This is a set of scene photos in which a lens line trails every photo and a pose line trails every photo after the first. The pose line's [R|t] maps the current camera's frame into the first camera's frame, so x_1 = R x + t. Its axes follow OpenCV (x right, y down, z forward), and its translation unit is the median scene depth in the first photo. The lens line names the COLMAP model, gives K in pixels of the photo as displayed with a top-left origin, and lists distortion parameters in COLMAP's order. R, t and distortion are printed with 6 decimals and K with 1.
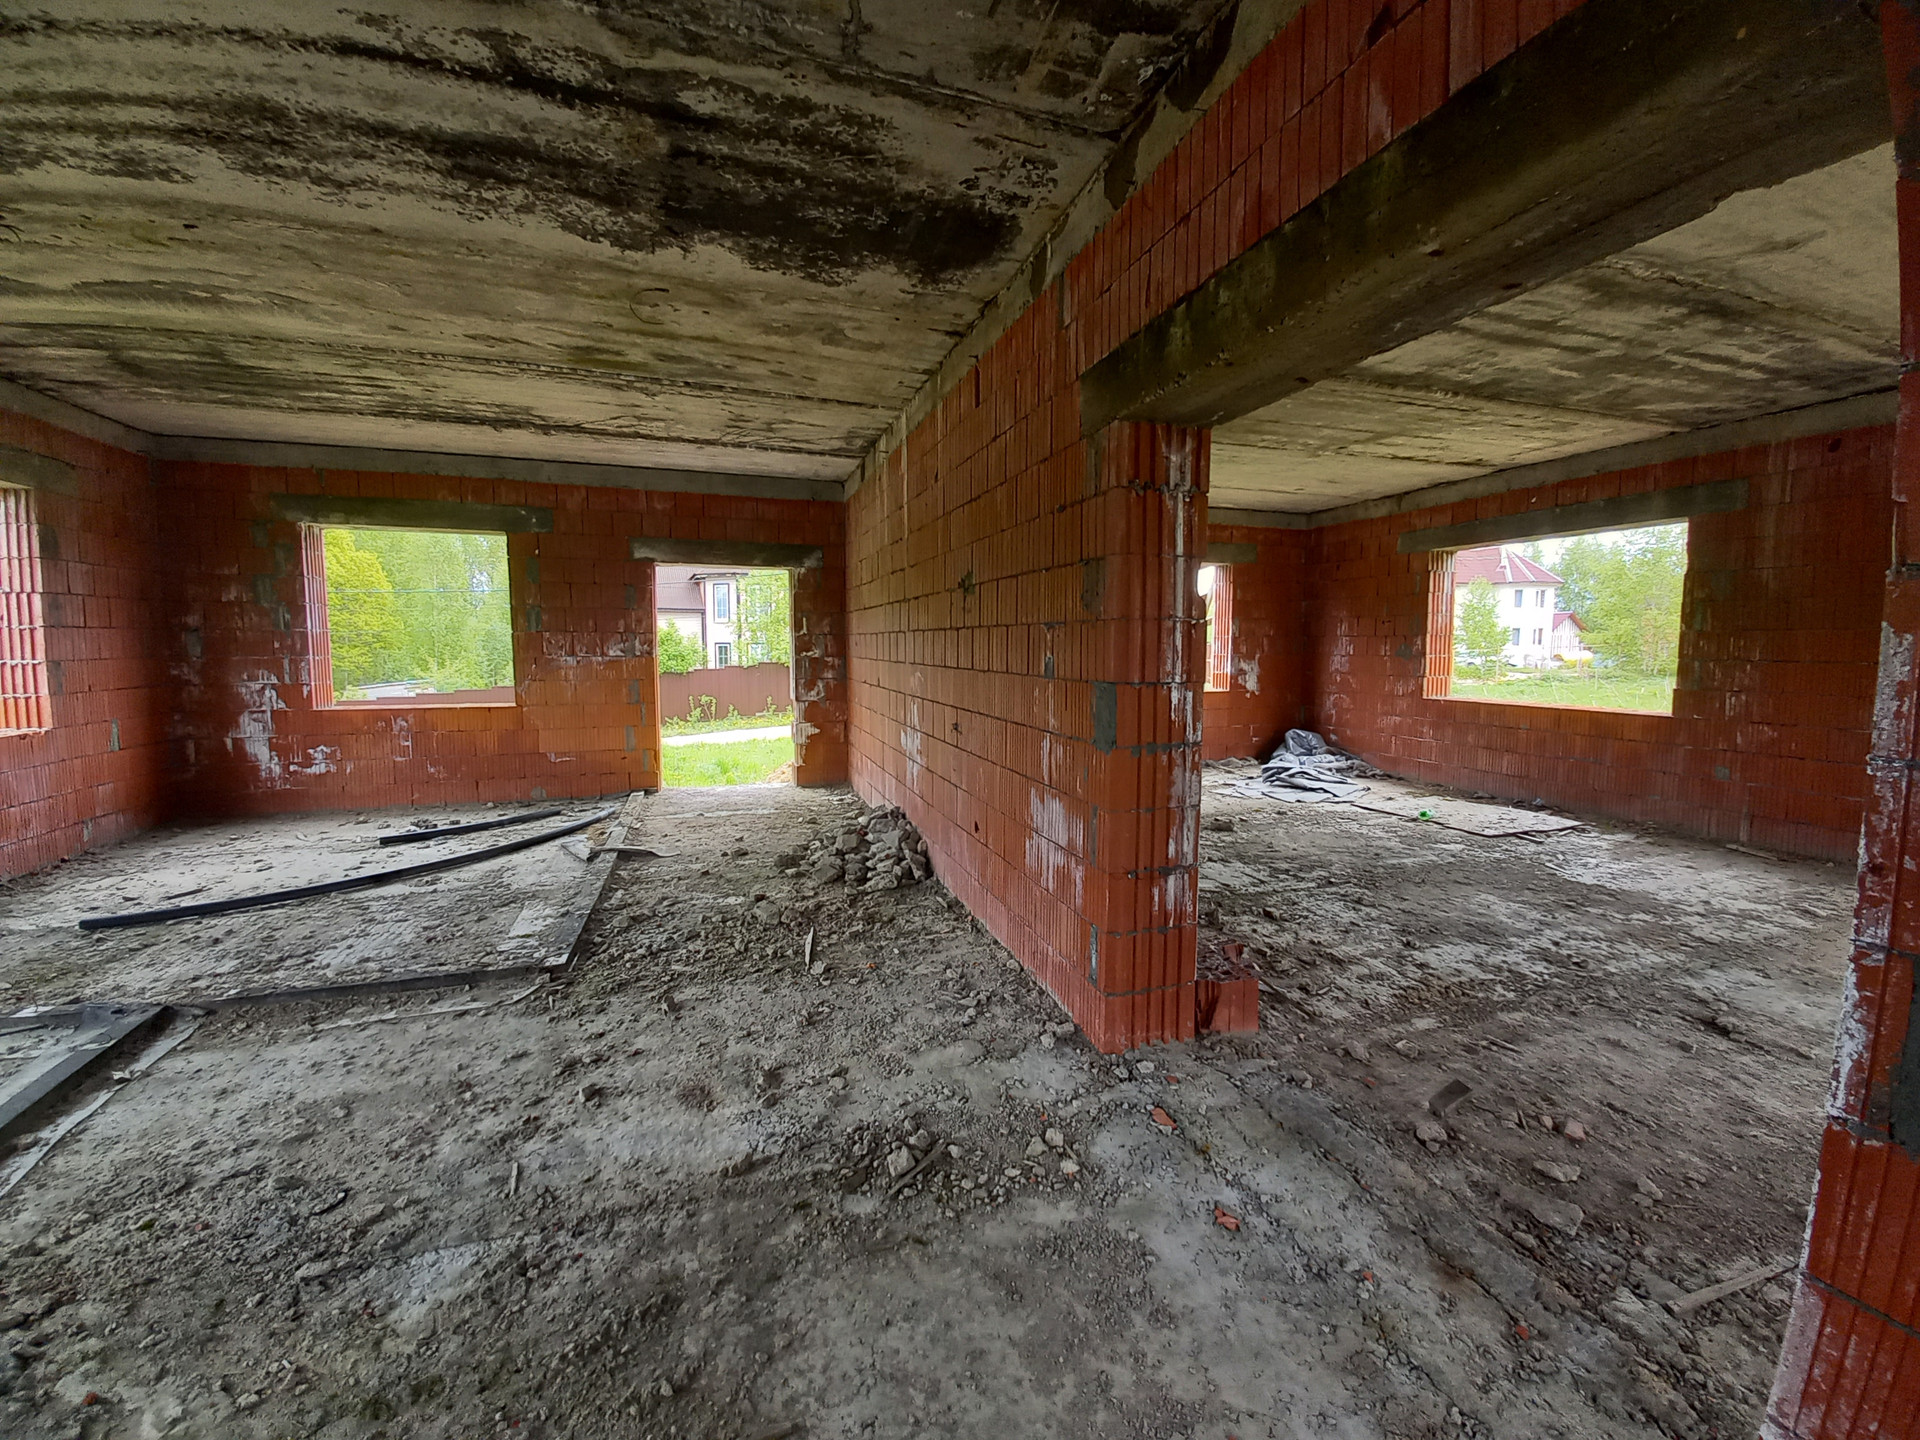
lens RADIAL K [[763.8, 0, 962.8], [0, 763.8, 712.7], [0, 0, 1]] dist [0.020990, -0.015646]
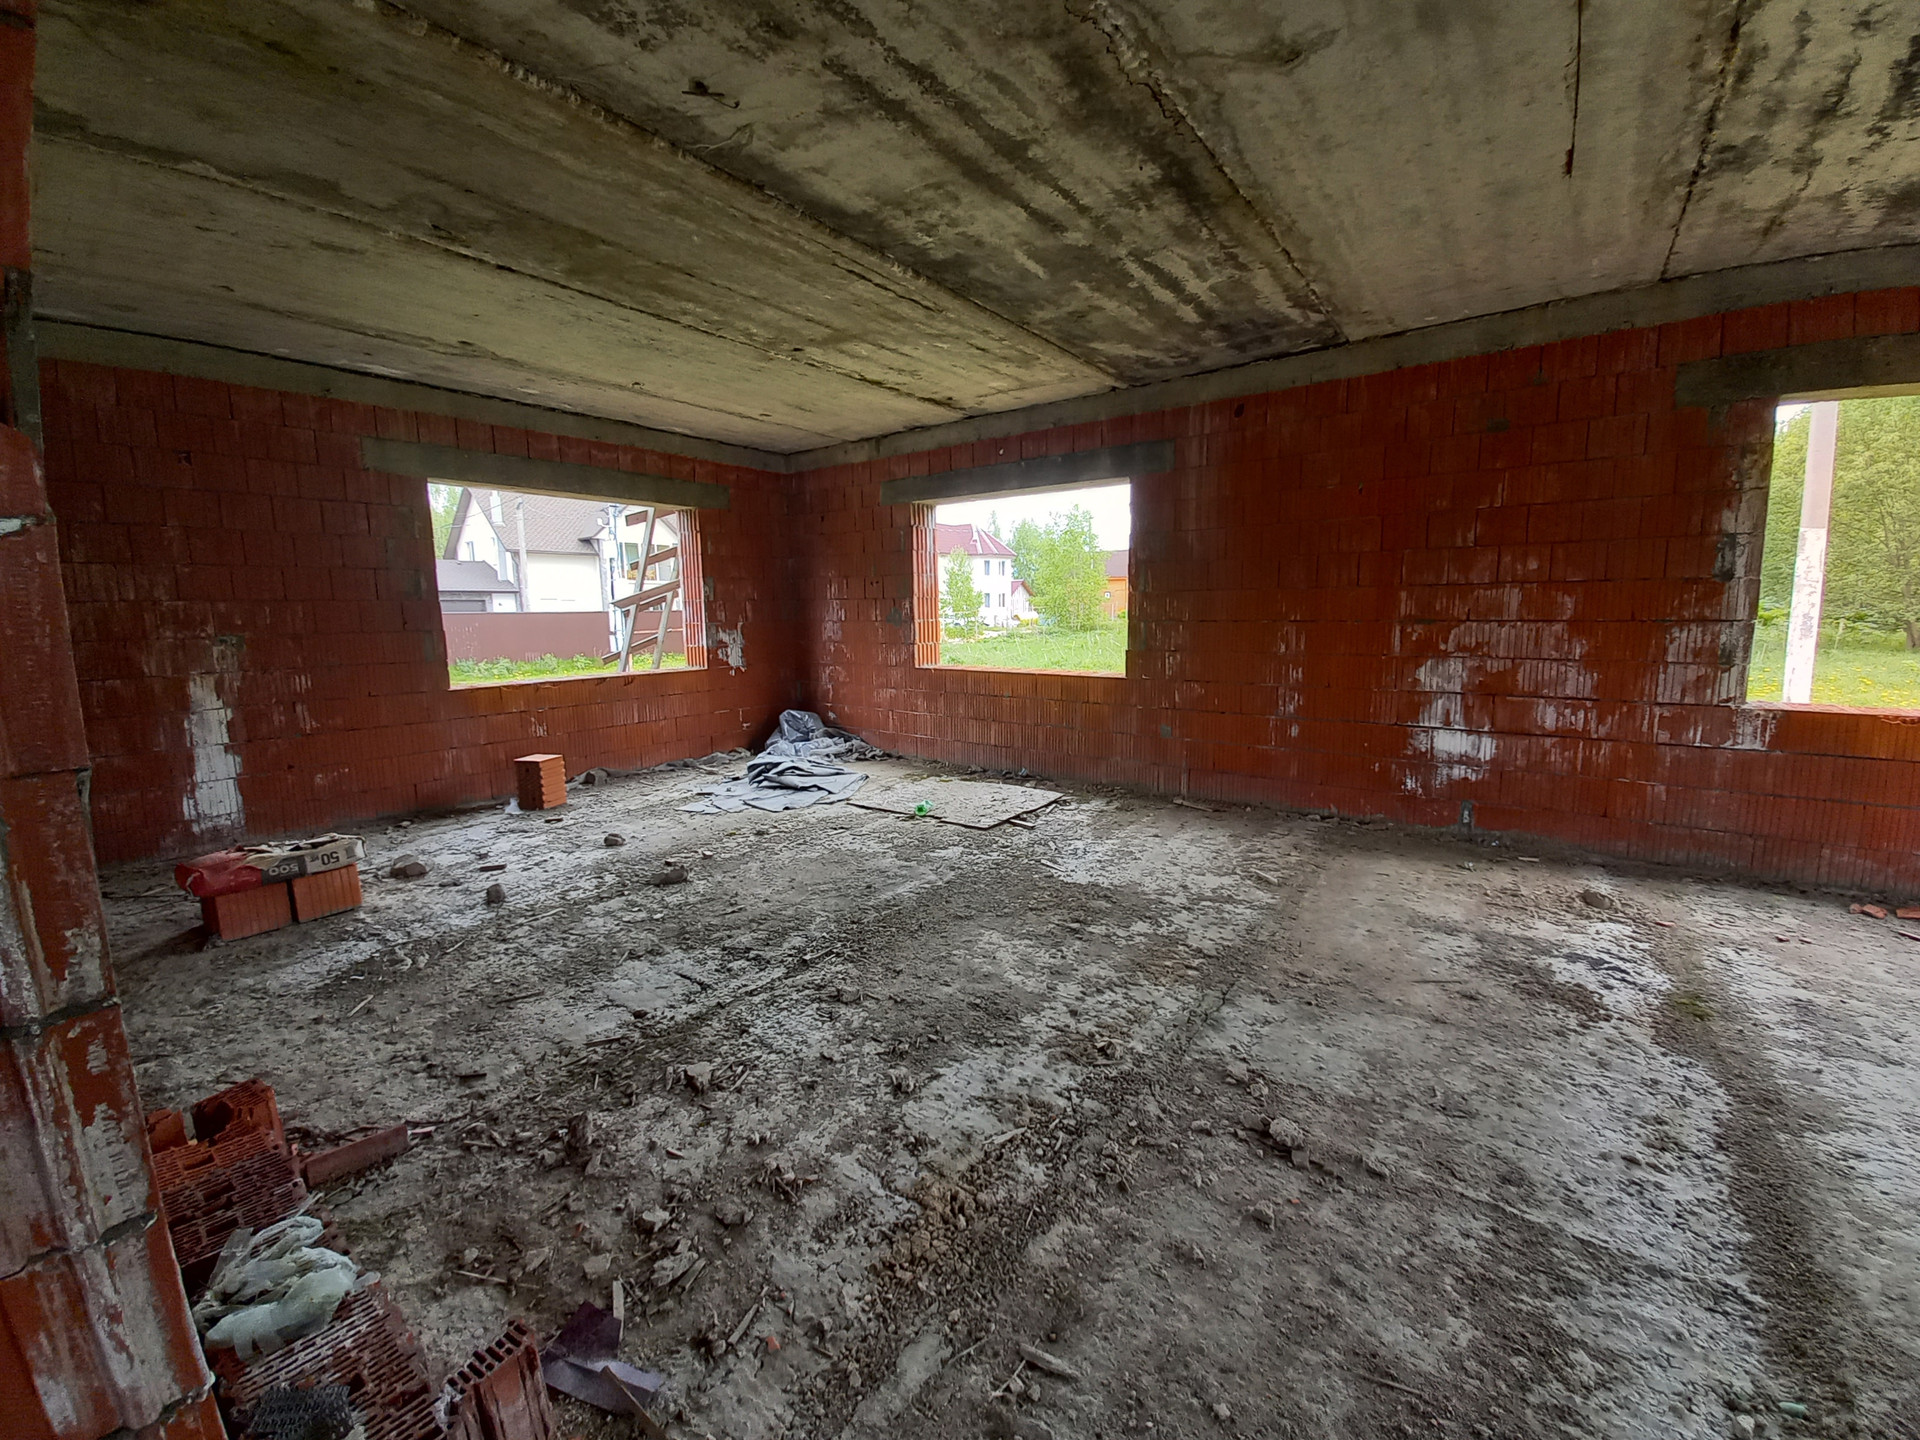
lens RADIAL K [[763.8, 0, 962.8], [0, 763.8, 712.7], [0, 0, 1]] dist [0.020990, -0.015646]
pose [[0.830325, -0.086095, 0.550589, 0.221606], [0.061019, 0.996099, 0.063738, -0.030874], [-0.553929, -0.019327, 0.832340, 0.331398]]
